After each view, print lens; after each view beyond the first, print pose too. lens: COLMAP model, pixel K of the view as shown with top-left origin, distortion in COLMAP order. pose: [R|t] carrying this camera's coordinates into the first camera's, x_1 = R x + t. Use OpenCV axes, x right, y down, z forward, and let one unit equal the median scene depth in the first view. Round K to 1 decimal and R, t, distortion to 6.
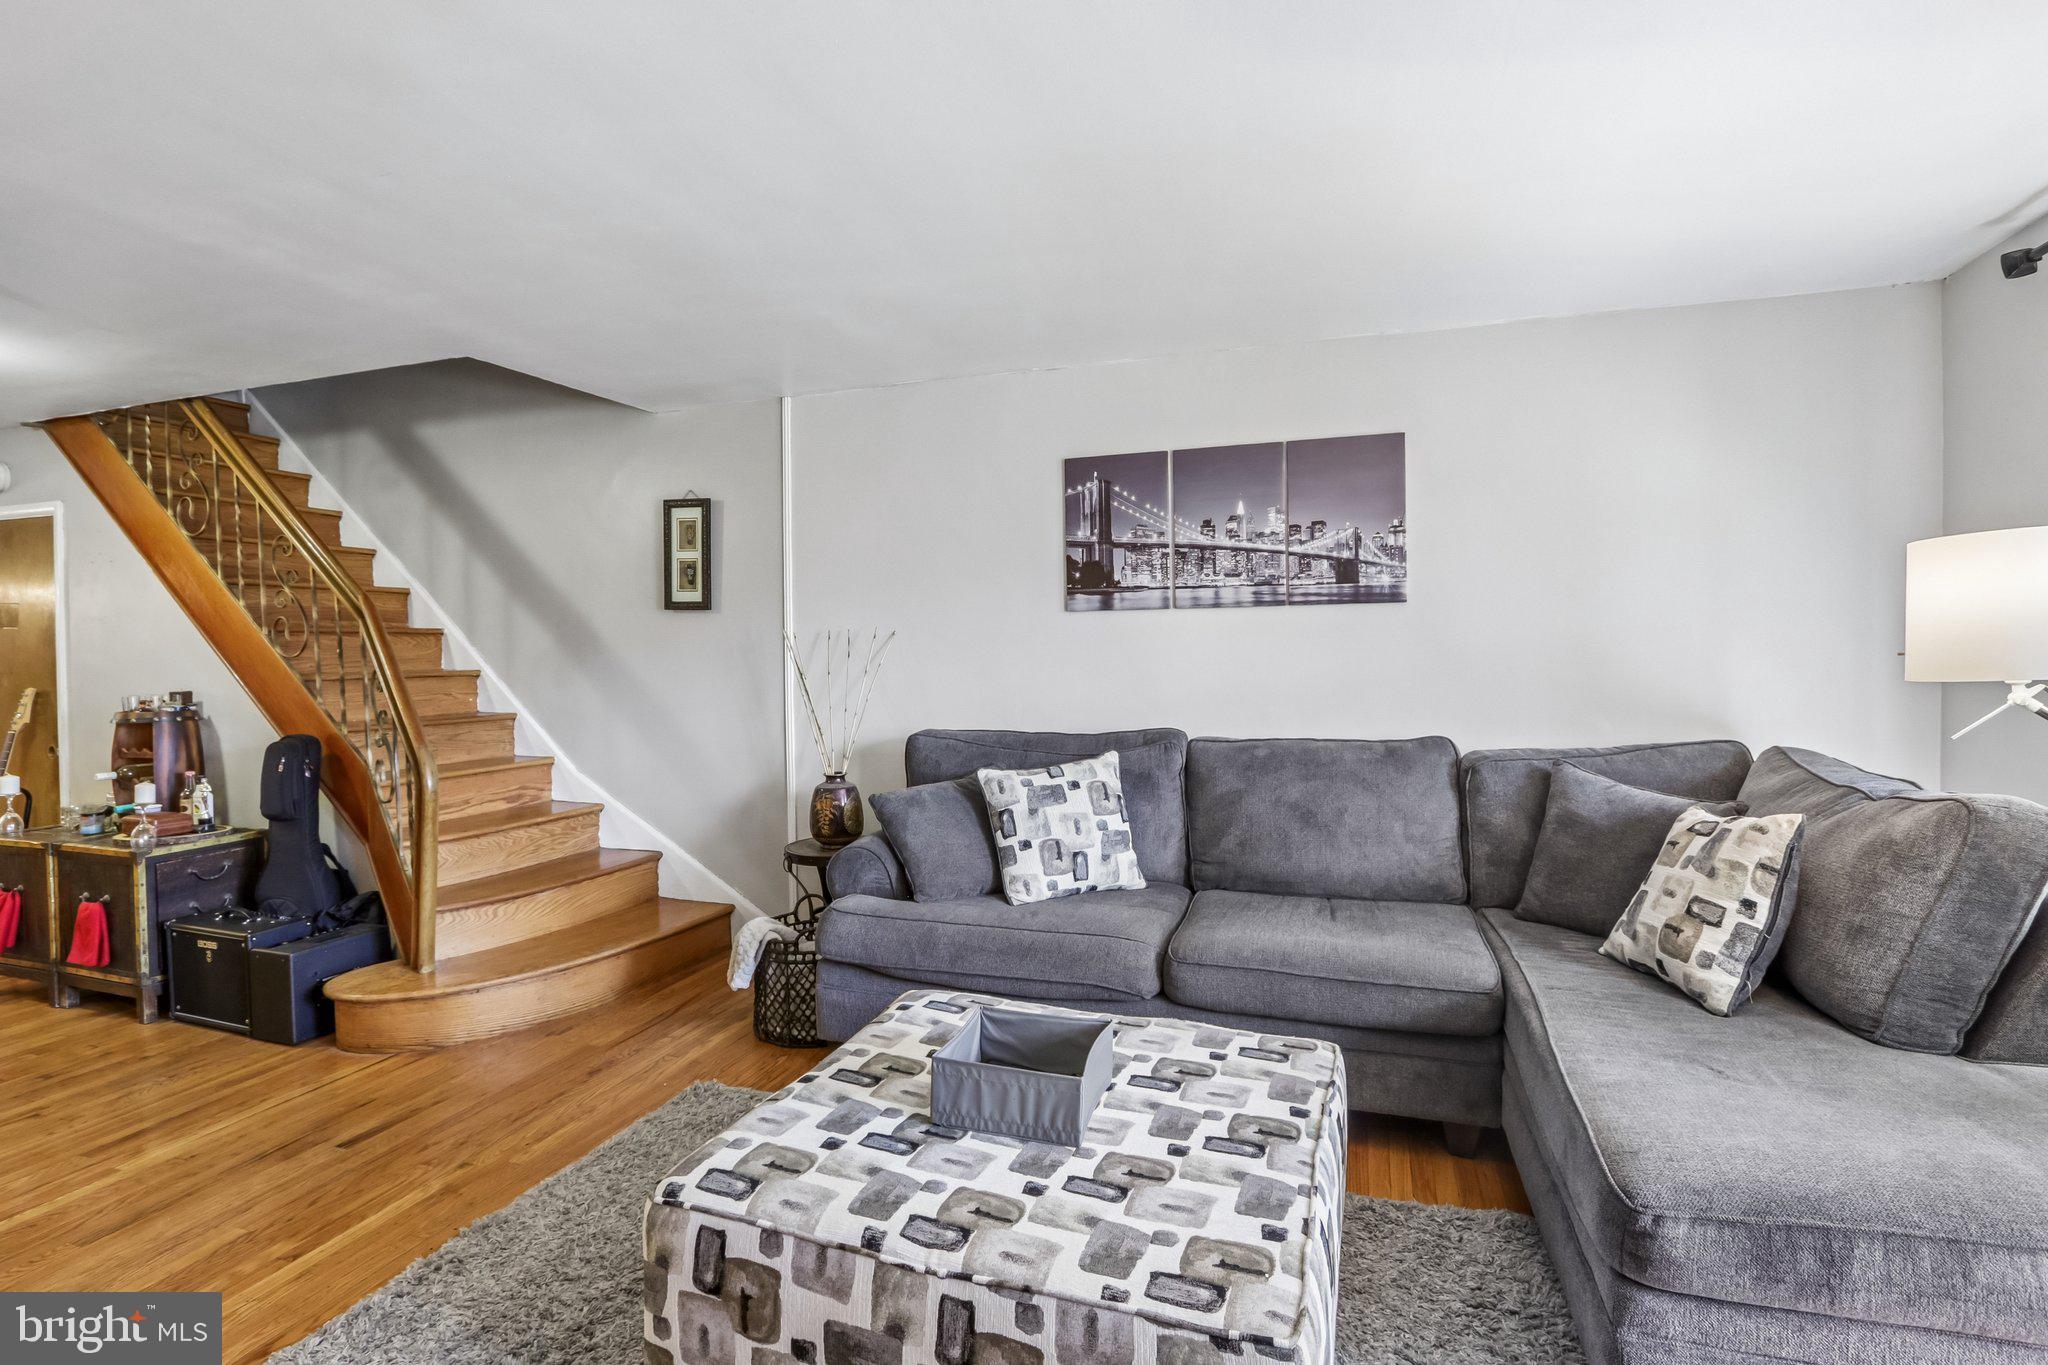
lens RADIAL K [[961.3, 0, 1028.8], [0, 961.3, 670.1], [0, 0, 1]] dist [-0.019054, 0.004450]
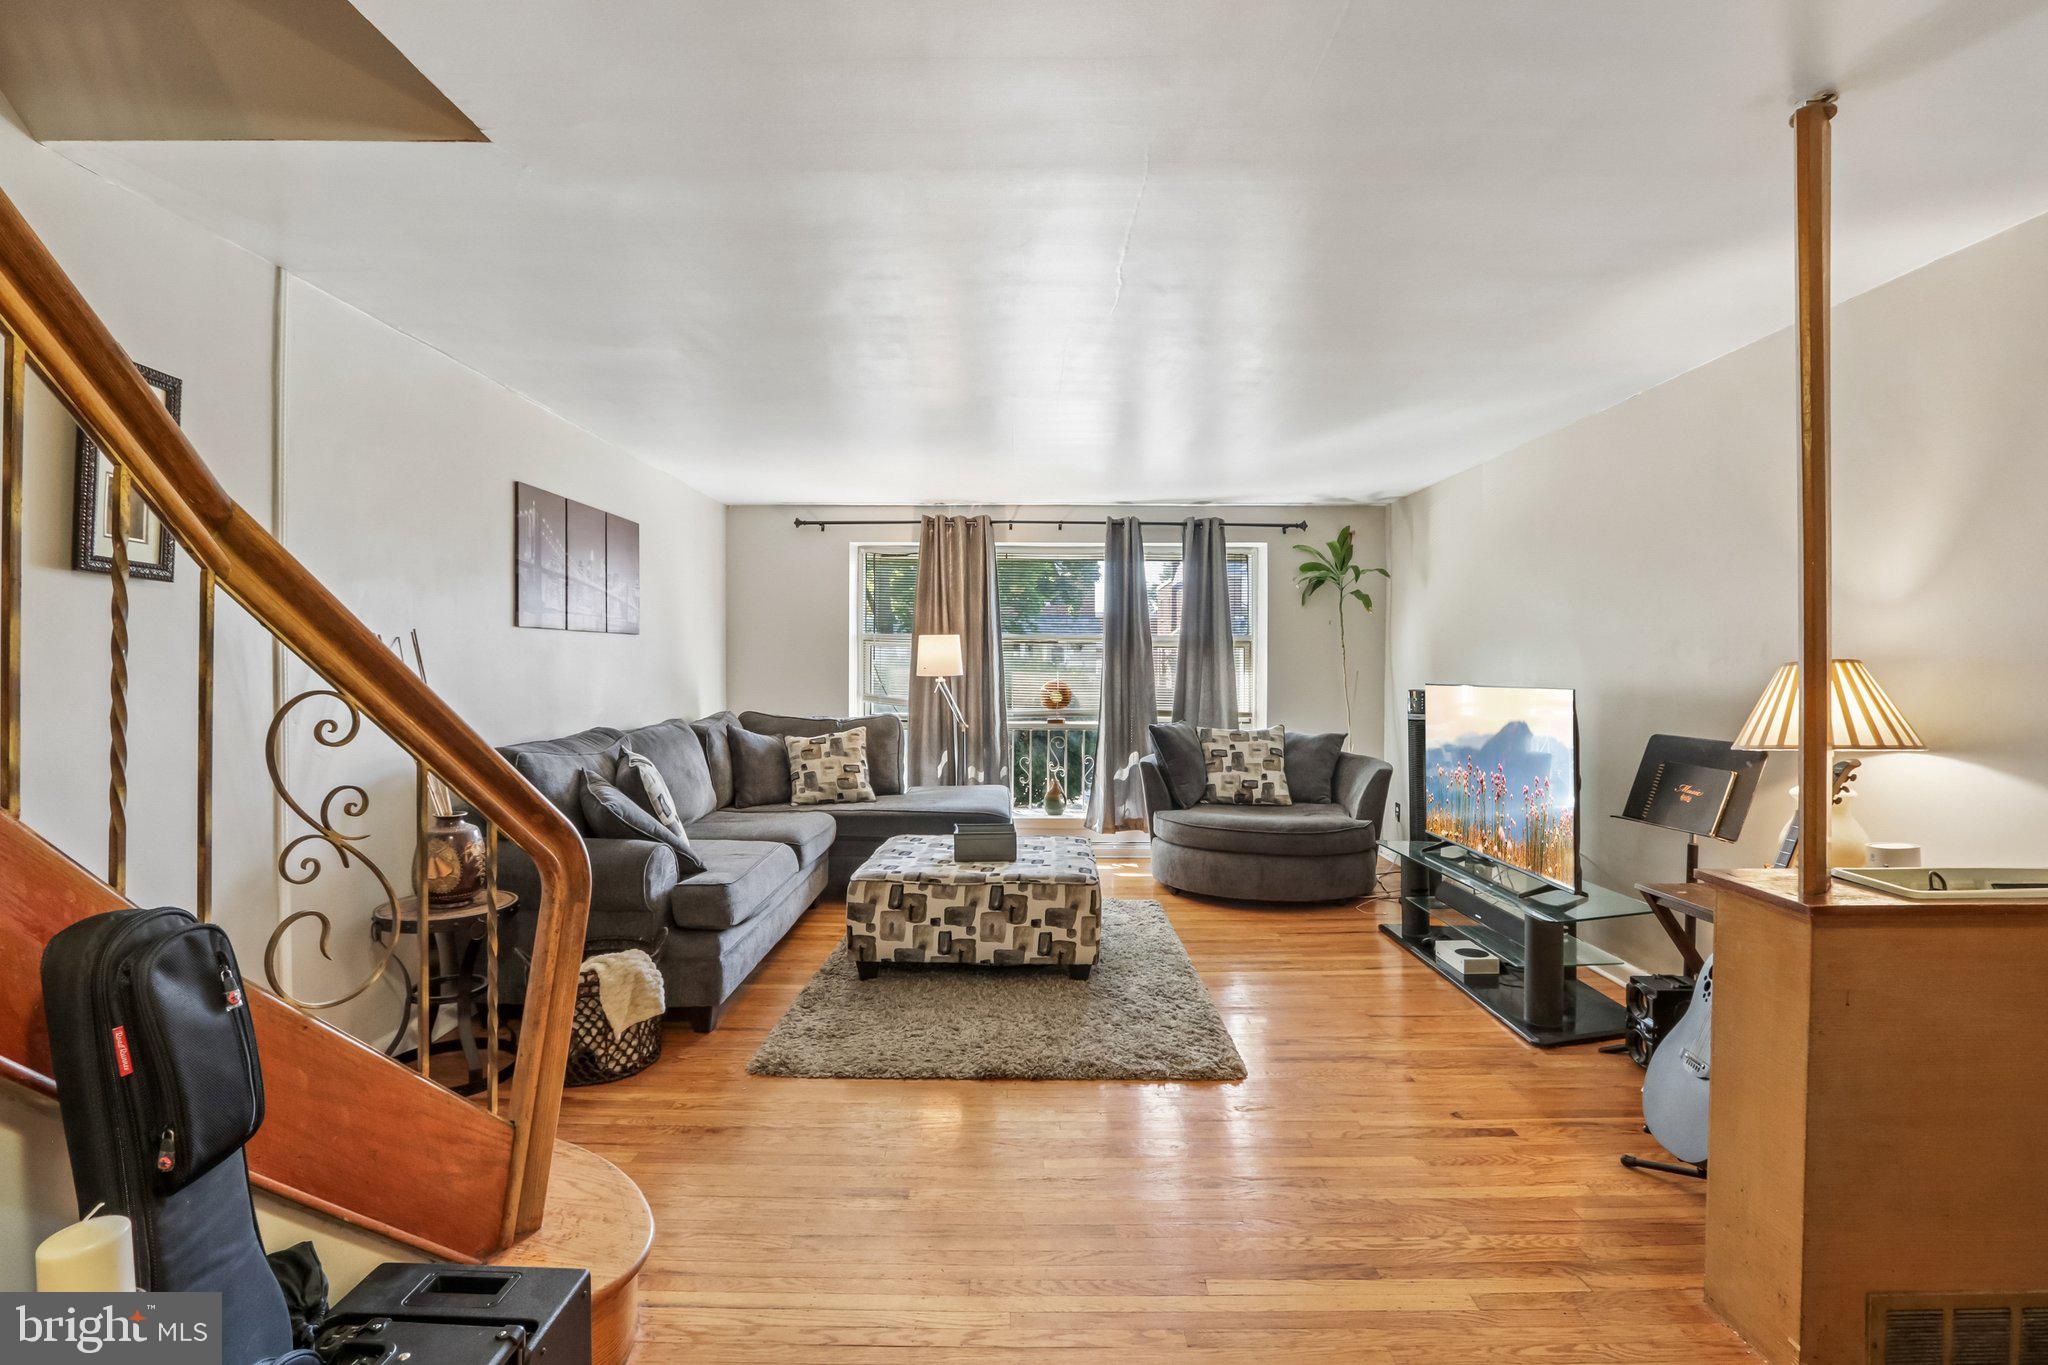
lens RADIAL K [[961.3, 0, 1003.9], [0, 961.3, 676.0], [0, 0, 1]] dist [-0.019054, 0.004450]
pose [[-0.299051, -0.006742, 0.954213, -1.143170], [0.007612, 0.999926, 0.009450, -0.014161], [-0.954207, 0.010090, -0.298978, 0.819991]]
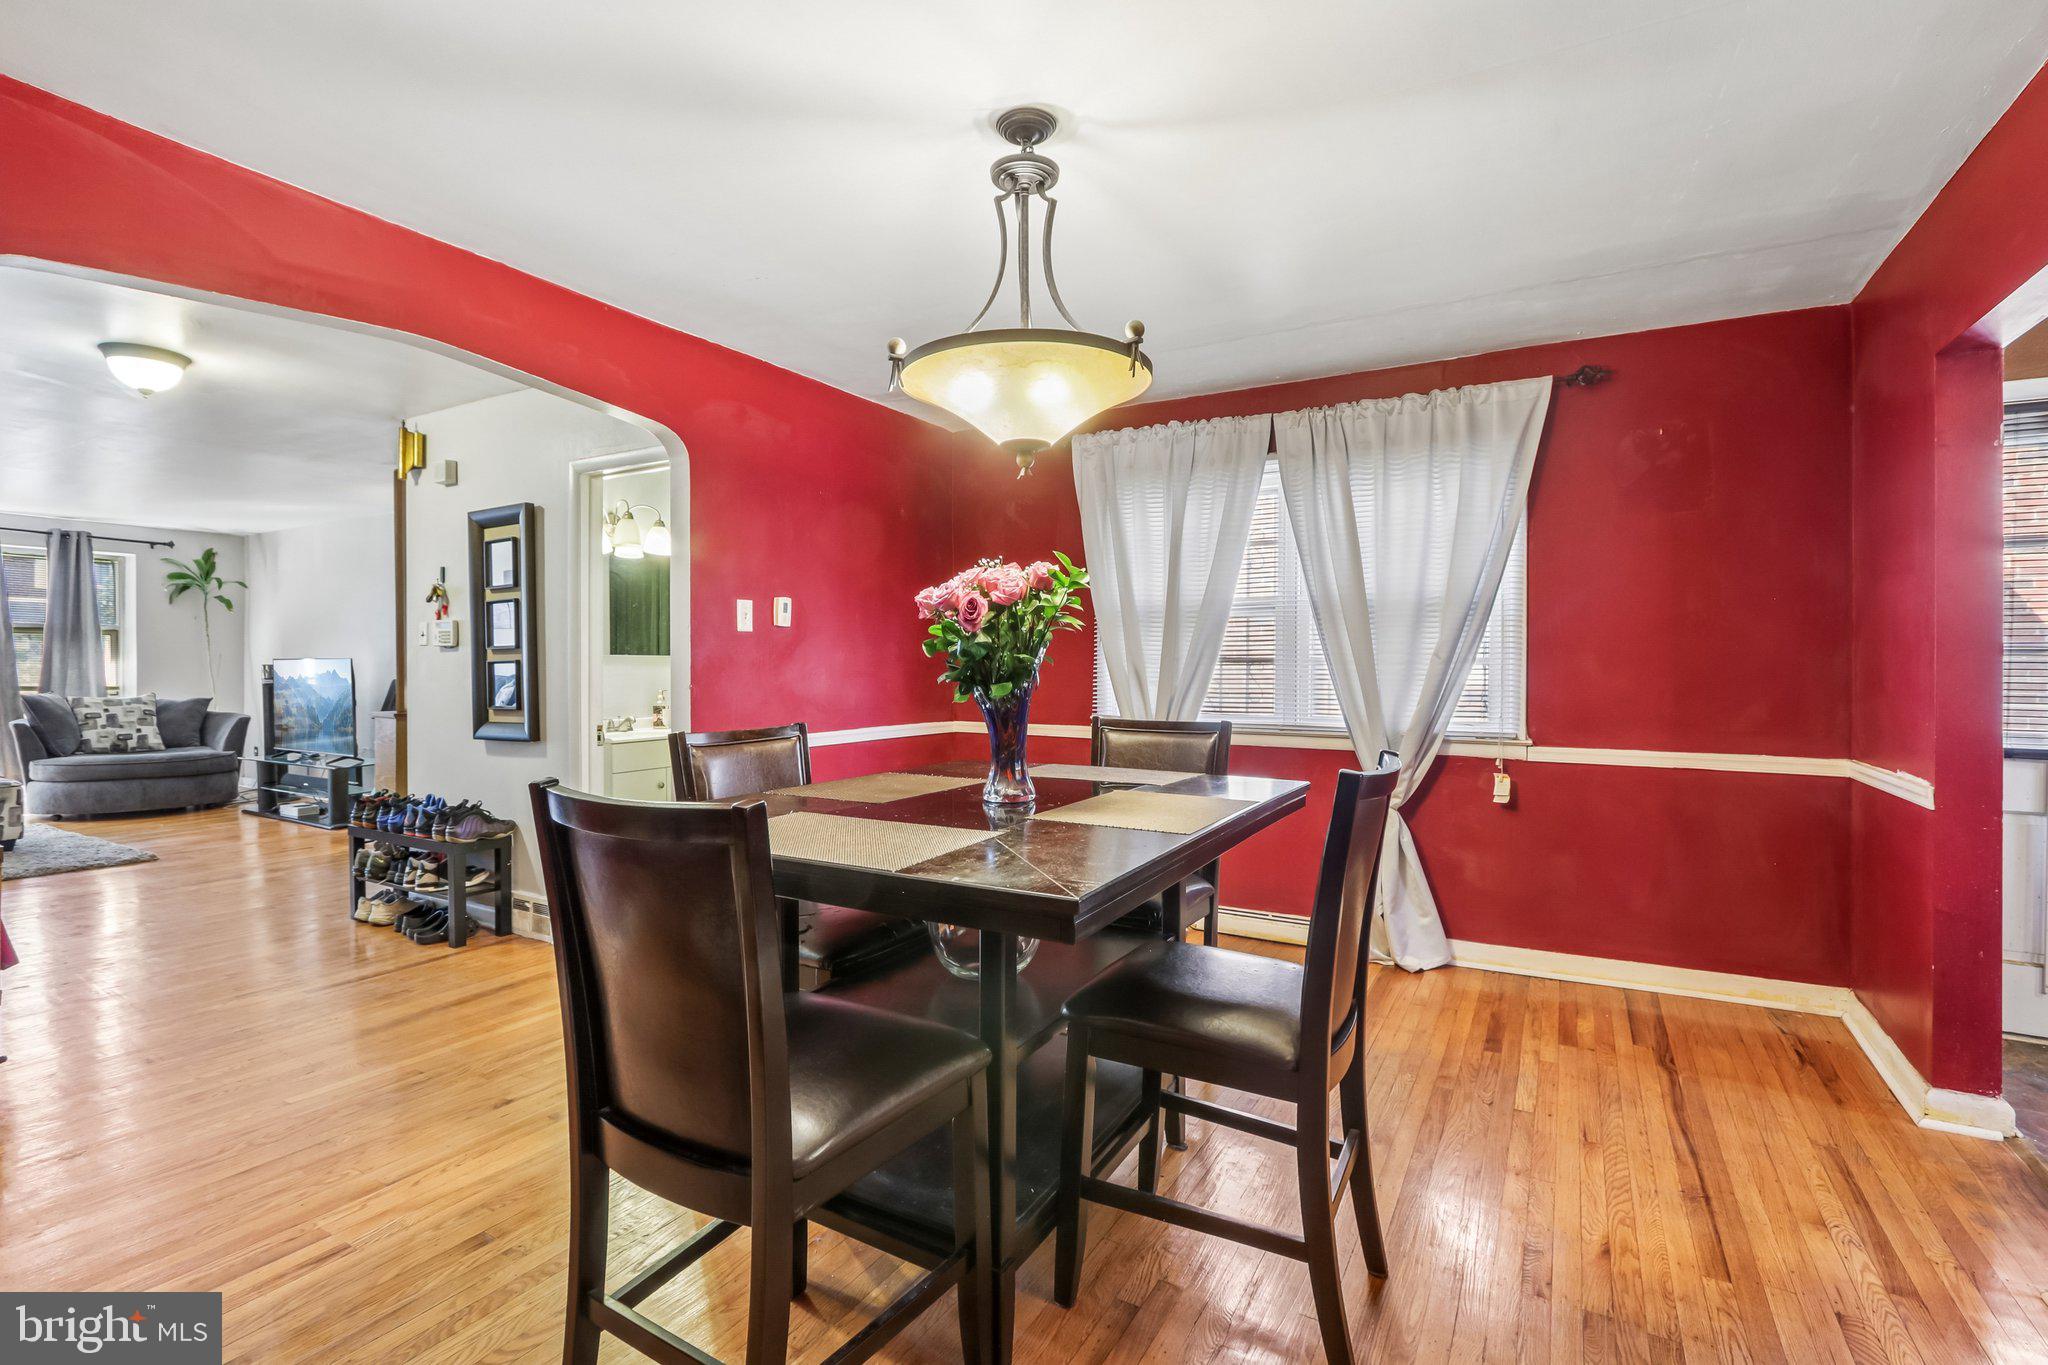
lens RADIAL K [[961.3, 0, 1024.5], [0, 961.3, 669.9], [0, 0, 1]] dist [-0.019054, 0.004450]
pose [[-0.979380, 0.002071, 0.202014, -2.150327], [0.004653, 0.999913, 0.012303, 0.018988], [-0.201971, 0.012990, -0.979305, 1.630233]]
